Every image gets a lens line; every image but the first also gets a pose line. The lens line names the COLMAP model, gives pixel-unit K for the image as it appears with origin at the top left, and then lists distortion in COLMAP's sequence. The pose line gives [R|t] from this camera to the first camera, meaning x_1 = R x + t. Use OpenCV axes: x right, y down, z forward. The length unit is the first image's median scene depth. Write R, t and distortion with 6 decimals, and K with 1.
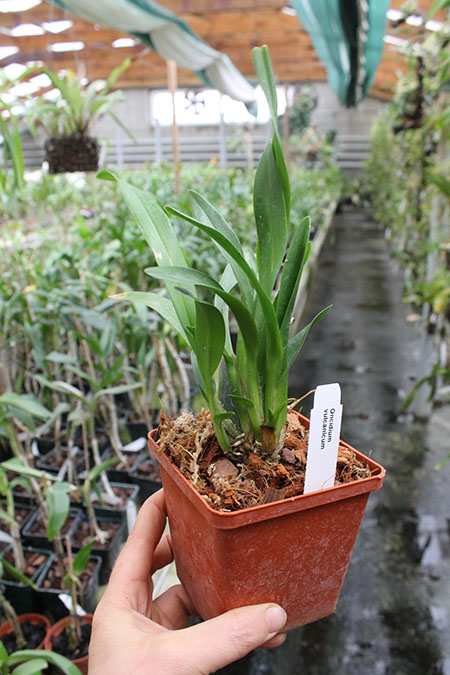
lens RADIAL K [[528.4, 0, 225.0], [0, 528.4, 337.5], [0, 0, 1]] dist [-0.143049, 0.110995]
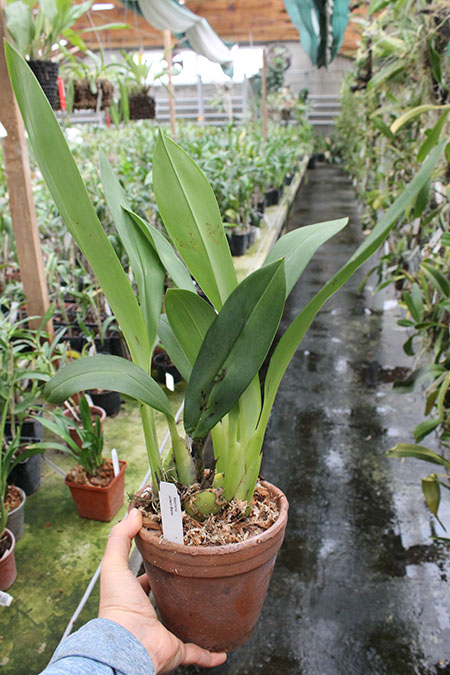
lens RADIAL K [[528.4, 0, 225.0], [0, 528.4, 337.5], [0, 0, 1]] dist [-0.143049, 0.110995]
pose [[0.998616, -0.028821, 0.043990, -0.021820], [0.025766, 0.997318, 0.068509, 0.040256], [-0.045846, -0.067280, 0.996680, -0.102905]]
